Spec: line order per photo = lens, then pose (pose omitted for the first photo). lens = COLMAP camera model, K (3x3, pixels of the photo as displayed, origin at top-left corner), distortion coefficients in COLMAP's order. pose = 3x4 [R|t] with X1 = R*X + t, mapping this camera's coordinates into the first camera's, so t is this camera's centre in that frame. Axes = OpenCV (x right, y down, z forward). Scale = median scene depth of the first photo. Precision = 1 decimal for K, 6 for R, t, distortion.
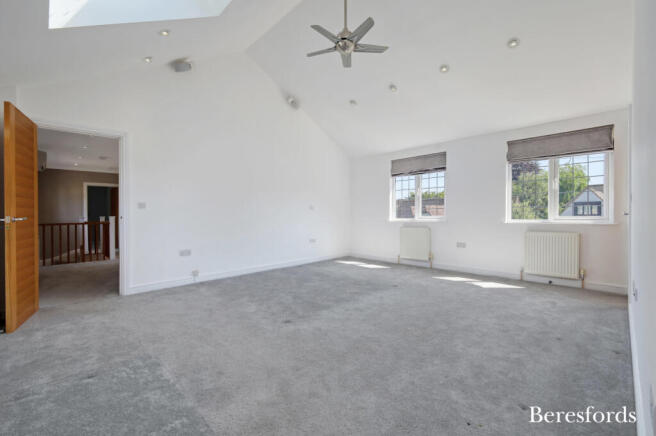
lens RADIAL K [[290.9, 0, 330.2], [0, 290.9, 217.1], [0, 0, 1]] dist [0.002366, 0.000750]
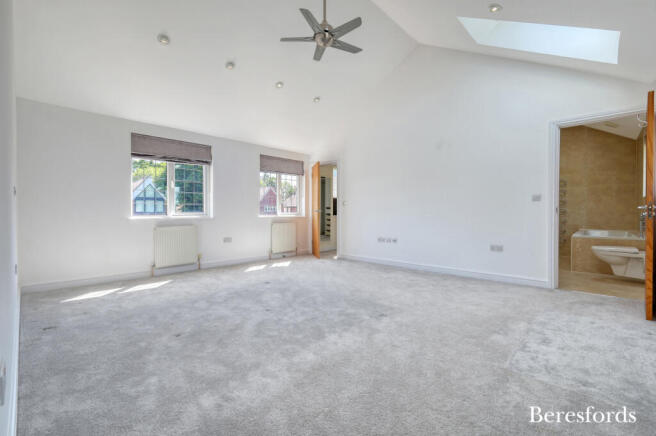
lens RADIAL K [[290.9, 0, 332.2], [0, 290.9, 215.8], [0, 0, 1]] dist [0.002366, 0.000750]
pose [[-0.056831, -0.011741, 0.998315, -0.622402], [0.004048, 0.999920, 0.011991, -0.002559], [-0.998376, 0.004722, -0.056778, 0.673791]]
